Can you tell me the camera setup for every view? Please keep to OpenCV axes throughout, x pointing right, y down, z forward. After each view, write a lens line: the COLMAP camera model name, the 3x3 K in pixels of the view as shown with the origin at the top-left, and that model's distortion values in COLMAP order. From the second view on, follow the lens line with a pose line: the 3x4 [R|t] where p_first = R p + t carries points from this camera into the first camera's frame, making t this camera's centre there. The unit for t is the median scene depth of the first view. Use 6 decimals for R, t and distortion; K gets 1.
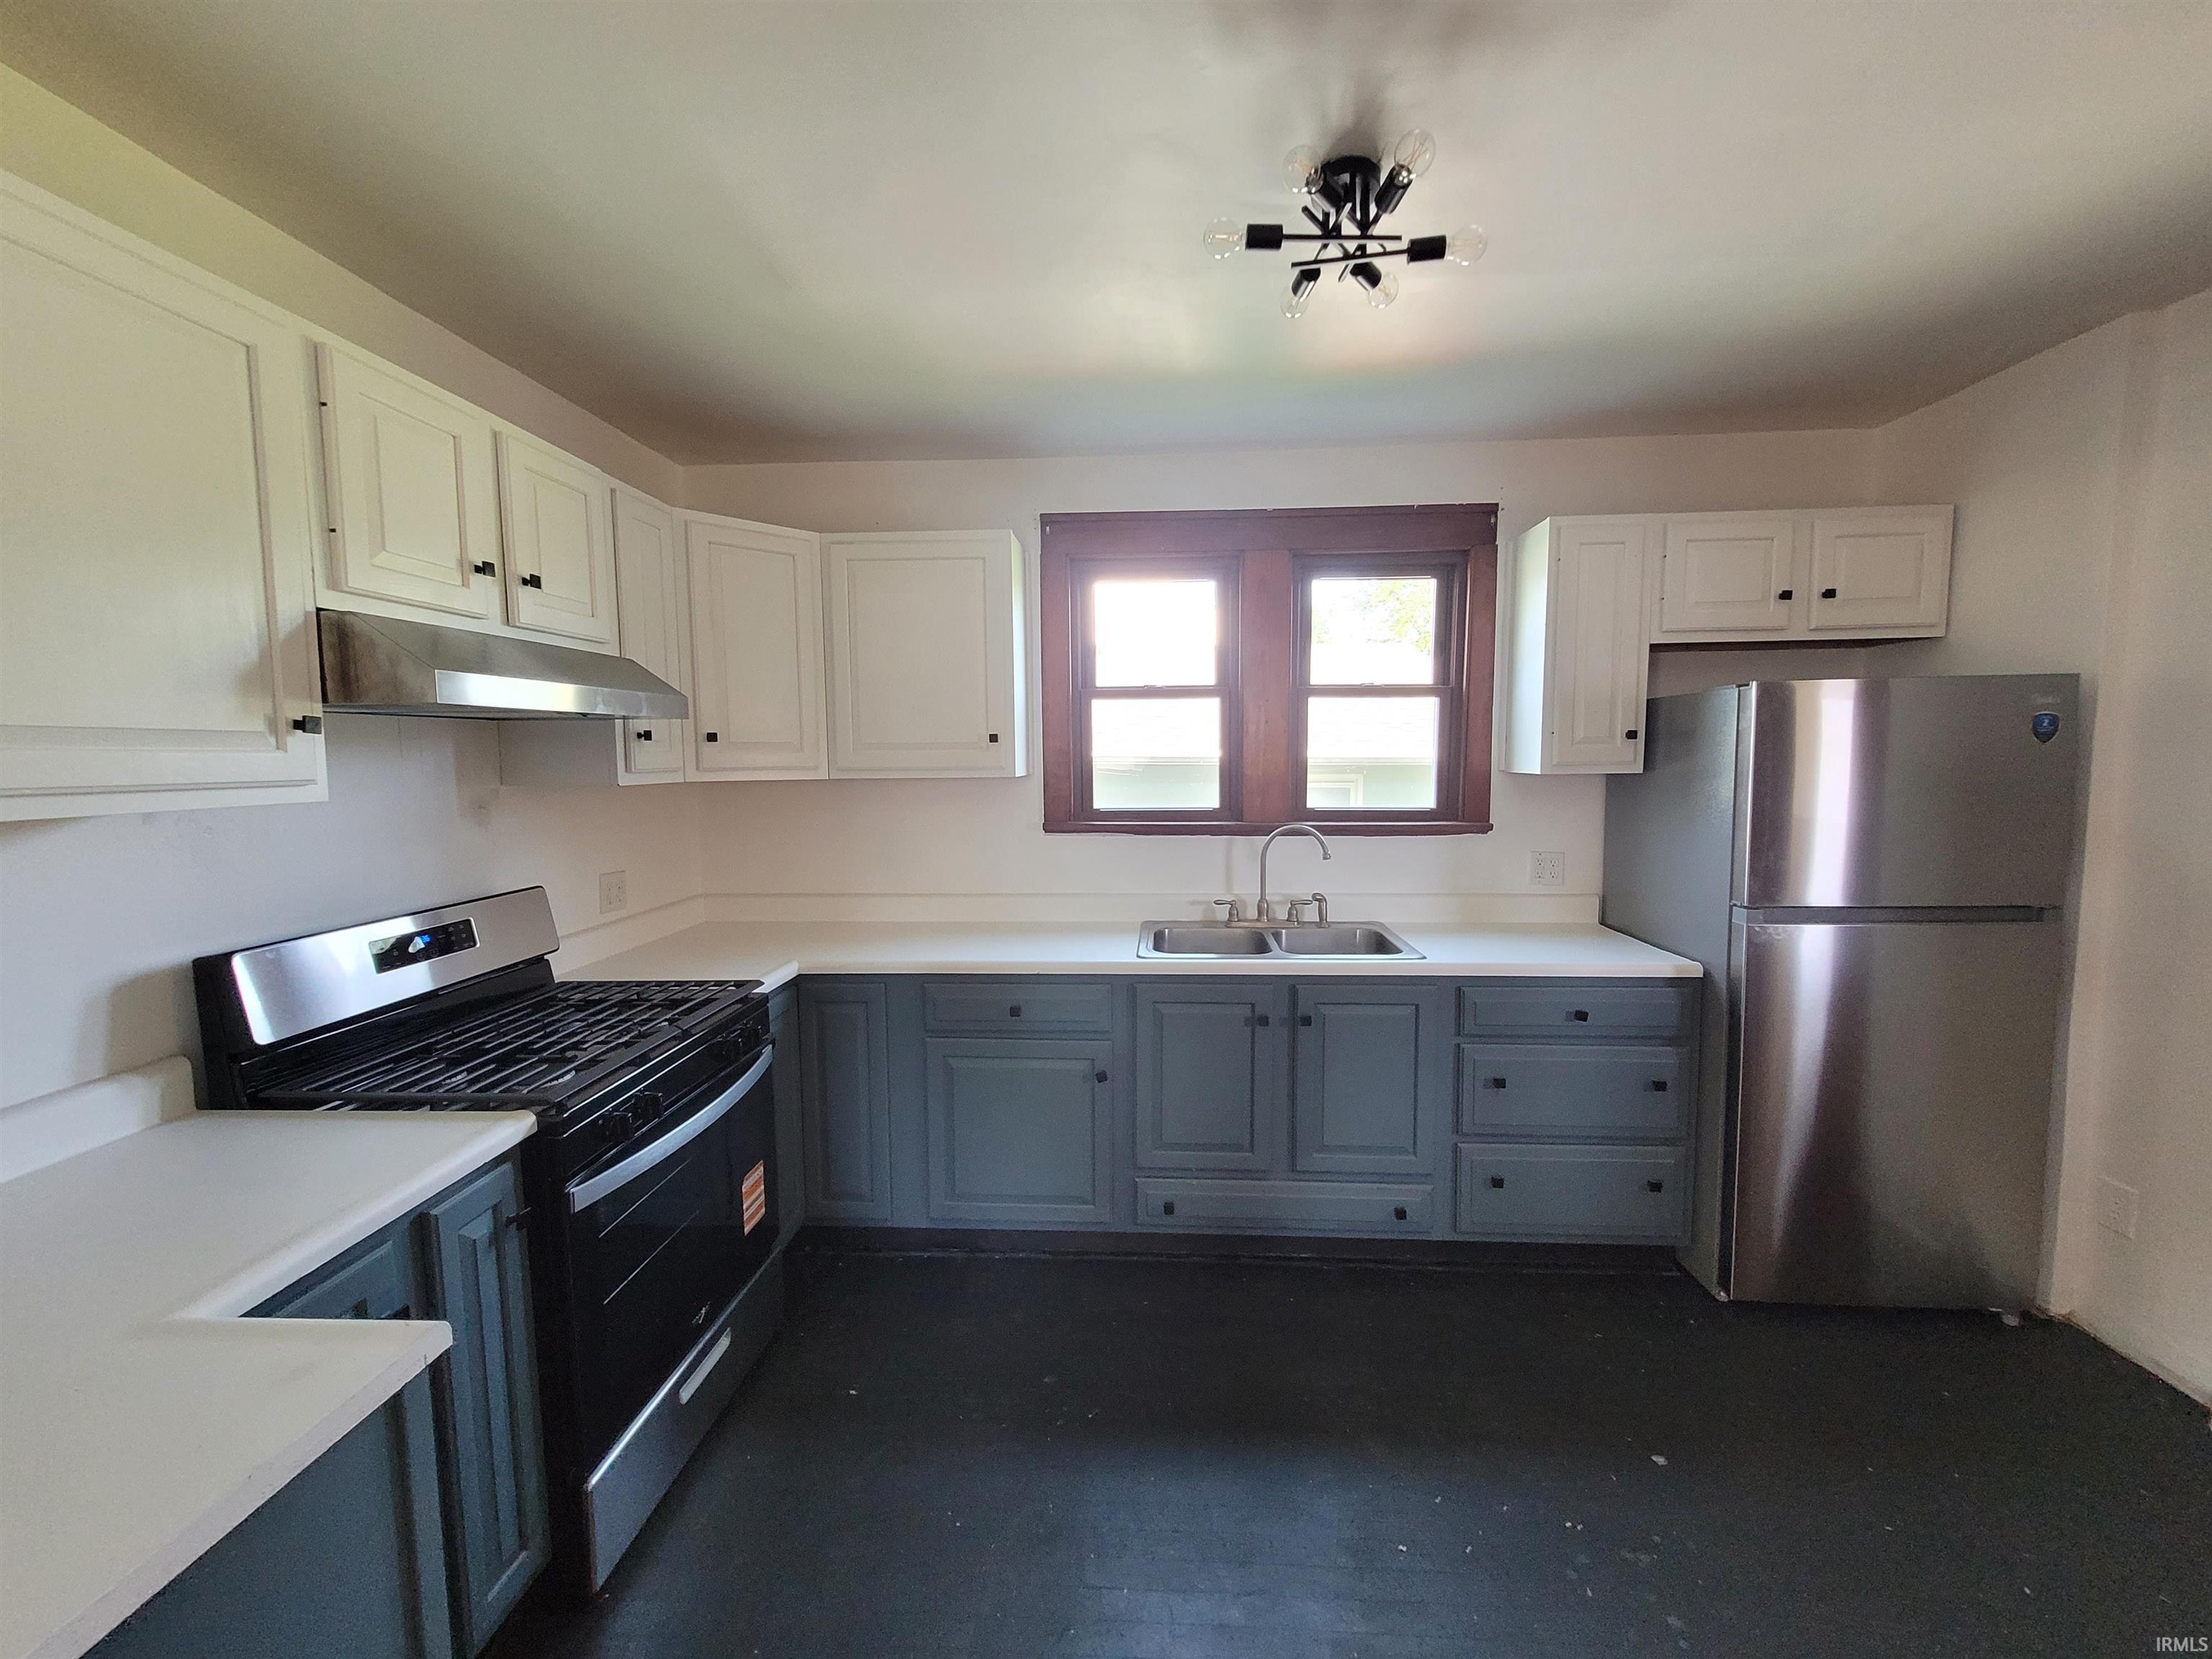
lens RADIAL K [[868.5, 0, 1121.3], [0, 868.5, 819.8], [0, 0, 1]] dist [0.020112, -0.005537]
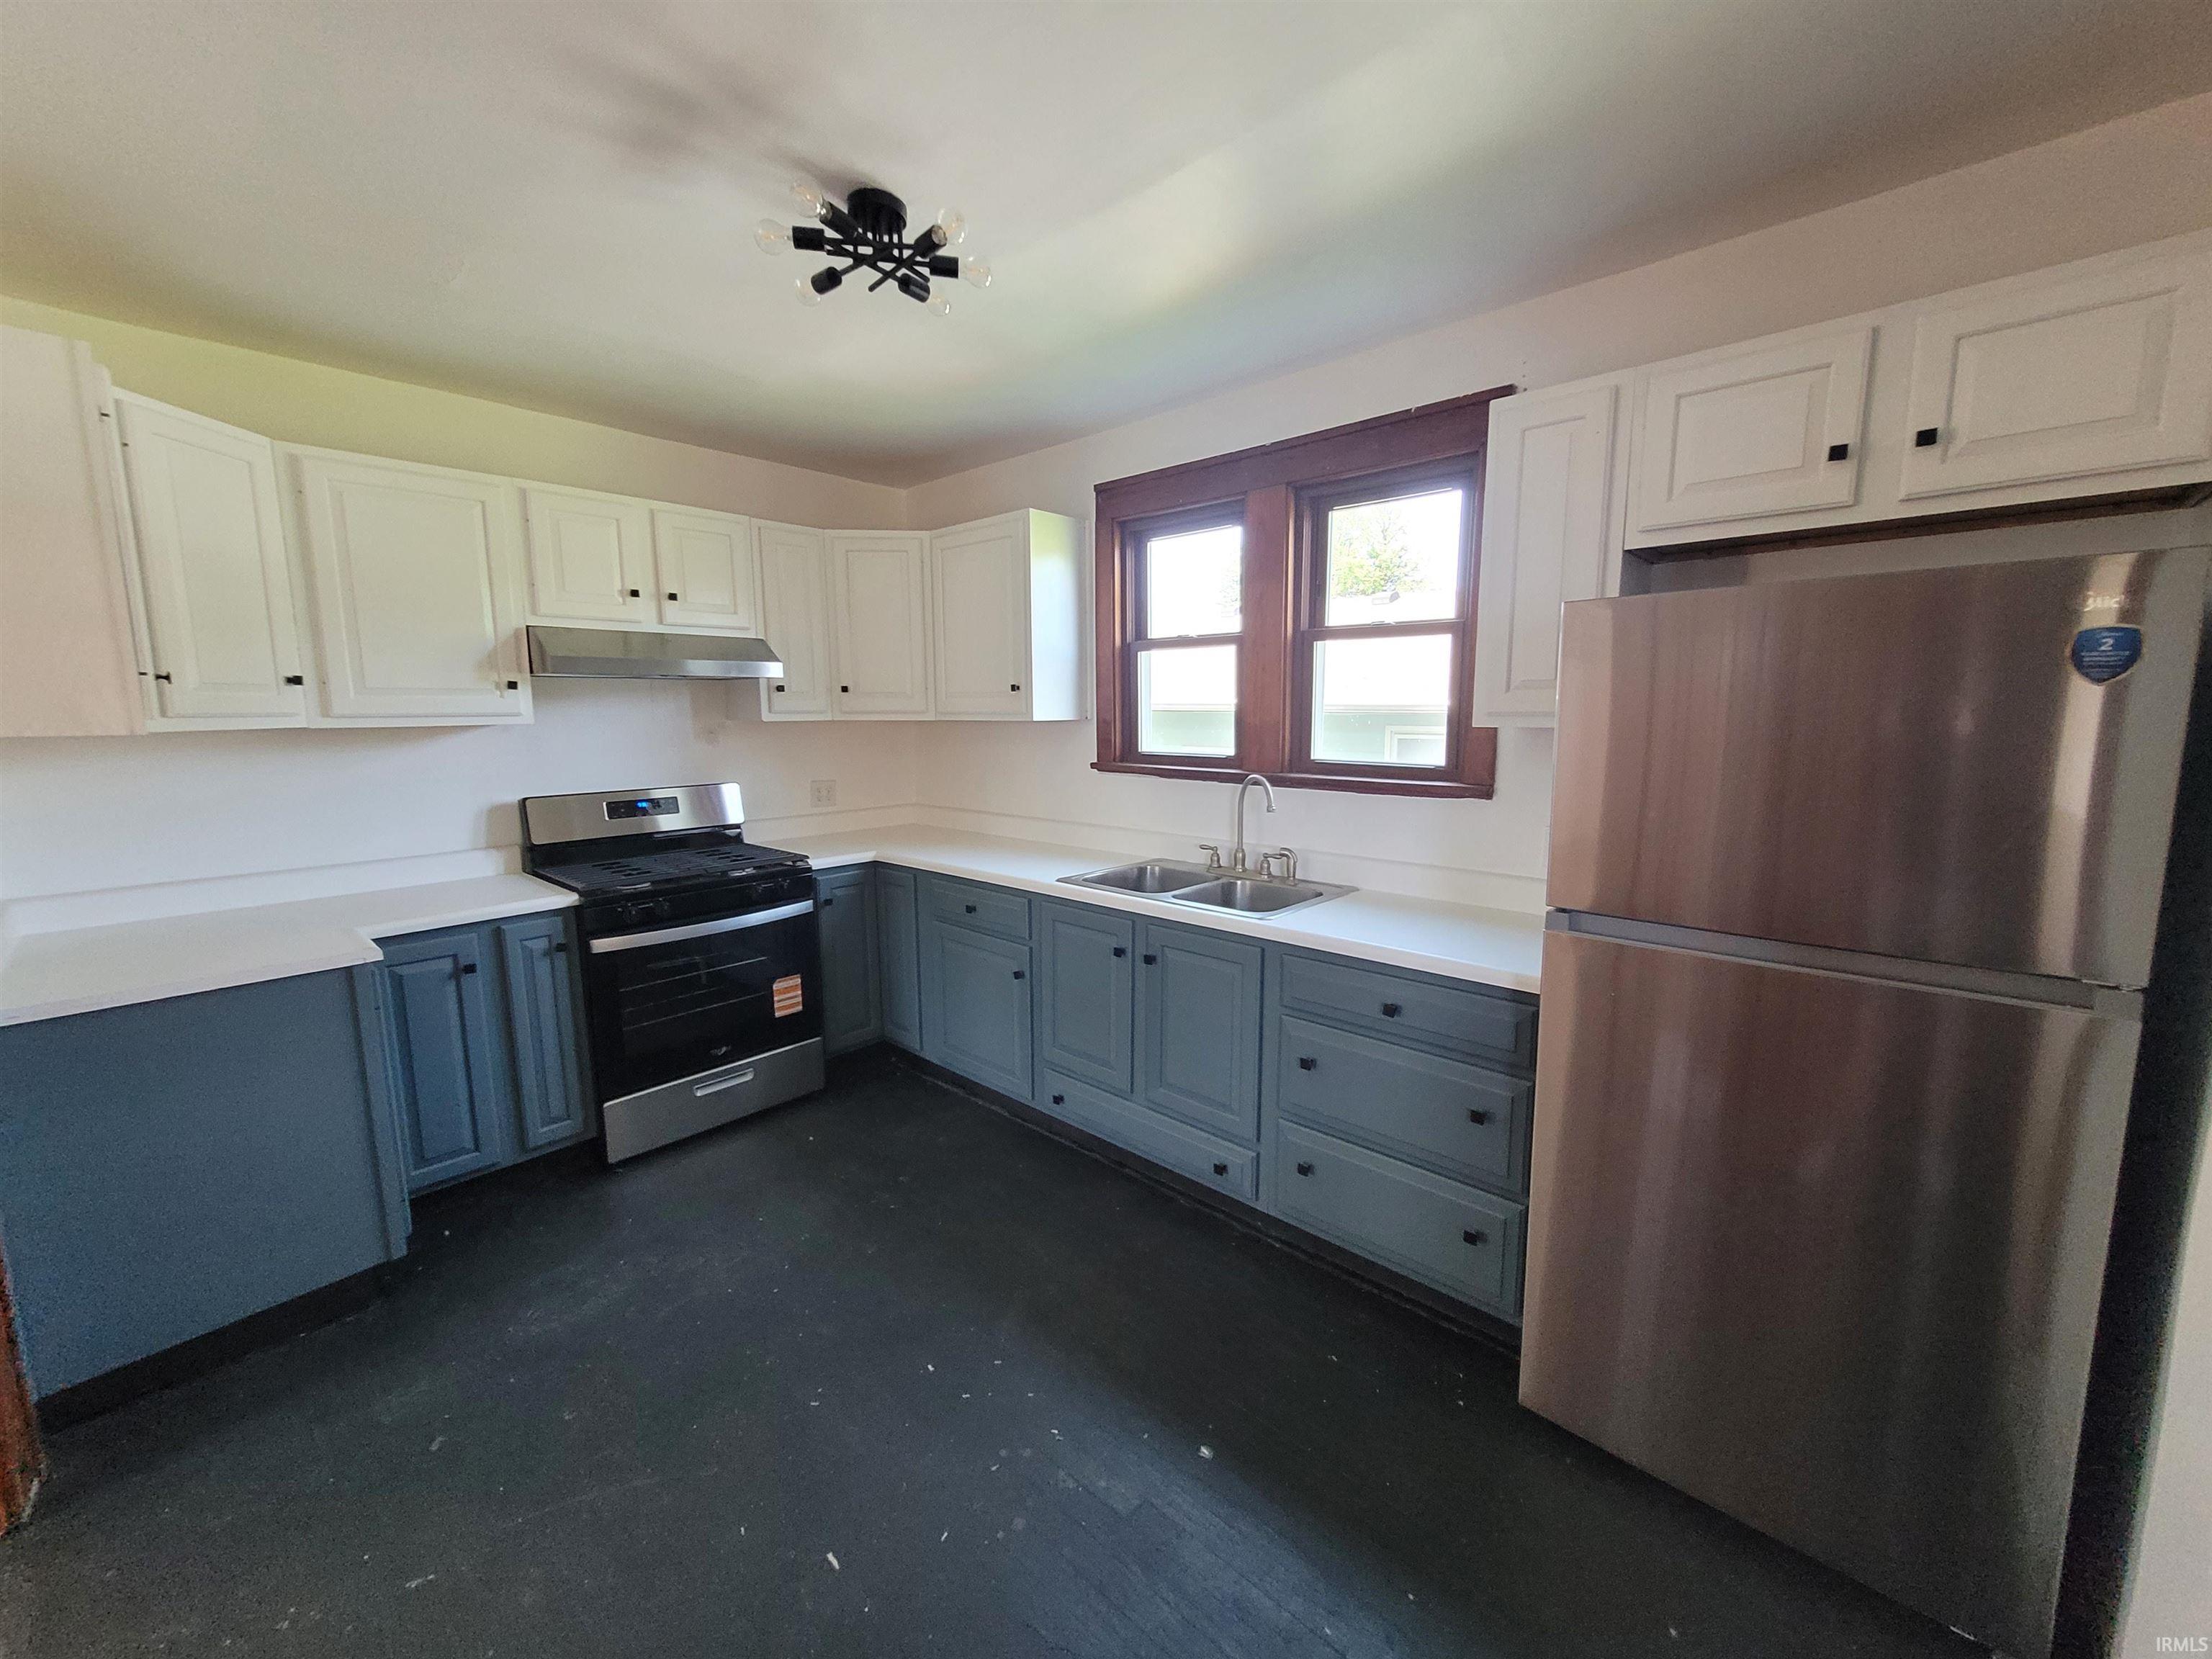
lens RADIAL K [[868.5, 0, 1121.3], [0, 868.5, 819.8], [0, 0, 1]] dist [0.020112, -0.005537]
pose [[0.776933, 0.086210, -0.623653, 0.762401], [-0.049218, 0.995866, 0.076347, -0.012003], [0.627656, -0.028622, 0.777964, 0.161911]]
